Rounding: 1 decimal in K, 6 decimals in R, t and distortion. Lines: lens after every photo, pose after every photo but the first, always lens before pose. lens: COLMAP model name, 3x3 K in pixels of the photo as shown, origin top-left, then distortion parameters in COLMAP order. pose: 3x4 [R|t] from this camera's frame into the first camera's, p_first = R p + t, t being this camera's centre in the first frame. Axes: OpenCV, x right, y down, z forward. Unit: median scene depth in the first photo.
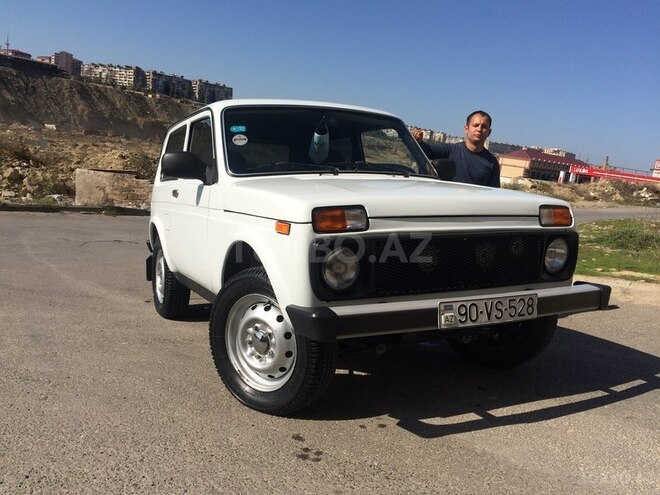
lens RADIAL K [[555.0, 0, 329.9], [0, 555.0, 246.1], [0, 0, 1]] dist [0.042868, -0.020568]
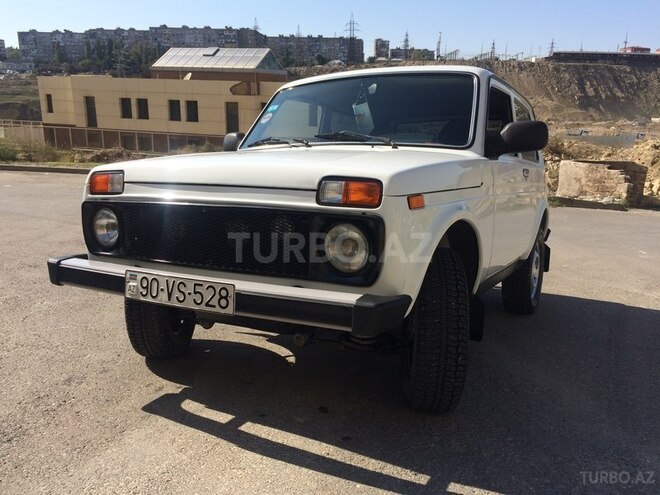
lens RADIAL K [[555.0, 0, 329.1], [0, 555.0, 248.8], [0, 0, 1]] dist [0.042868, -0.020568]
pose [[0.585359, 0.106662, -0.803728, 1.106339], [-0.095471, 0.993480, 0.062311, -0.027266], [0.805134, 0.040258, 0.591725, 0.661184]]
